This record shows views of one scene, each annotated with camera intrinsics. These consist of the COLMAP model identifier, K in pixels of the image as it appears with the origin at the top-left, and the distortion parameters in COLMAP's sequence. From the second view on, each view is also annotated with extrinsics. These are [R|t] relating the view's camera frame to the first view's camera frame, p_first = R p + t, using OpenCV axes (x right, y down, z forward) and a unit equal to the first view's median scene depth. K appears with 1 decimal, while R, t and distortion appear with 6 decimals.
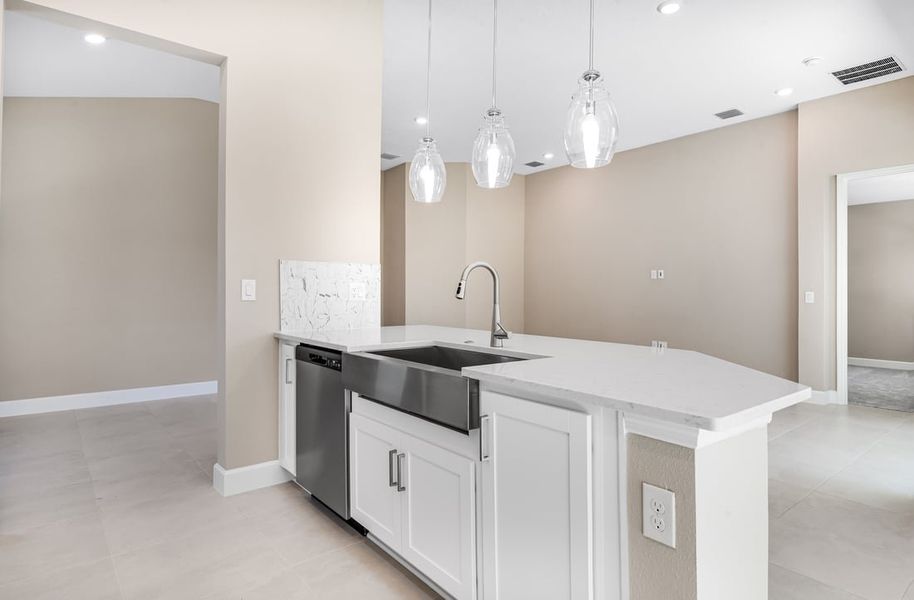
lens RADIAL K [[488.3, 0, 454.7], [0, 488.3, 295.1], [0, 0, 1]] dist [-0.000720, -0.001397]
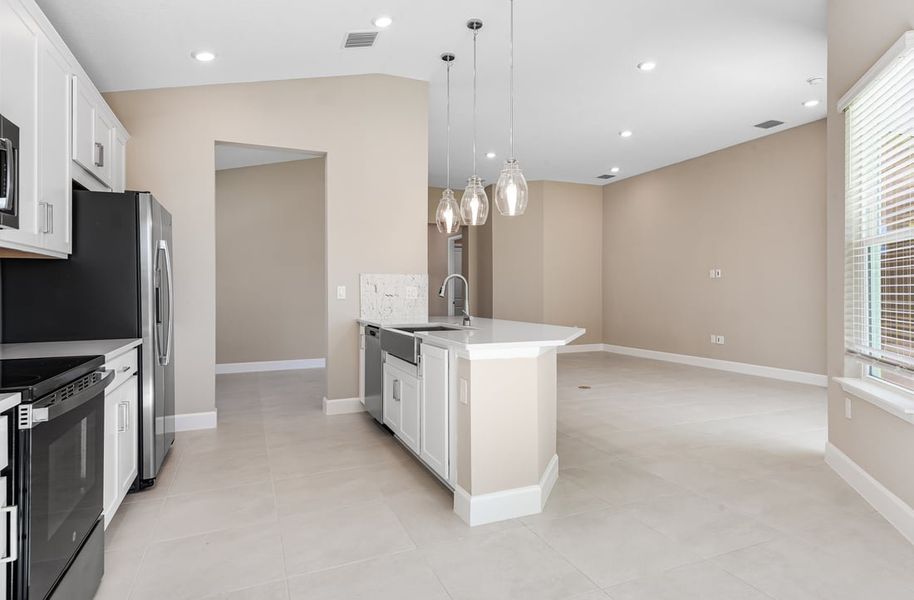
lens RADIAL K [[488.3, 0, 455.1], [0, 488.3, 294.5], [0, 0, 1]] dist [-0.000720, -0.001397]
pose [[0.958811, -0.008472, -0.283919, 0.377978], [0.008054, 0.999964, -0.002639, 0.003520], [0.283931, 0.000243, 0.958845, -0.425438]]
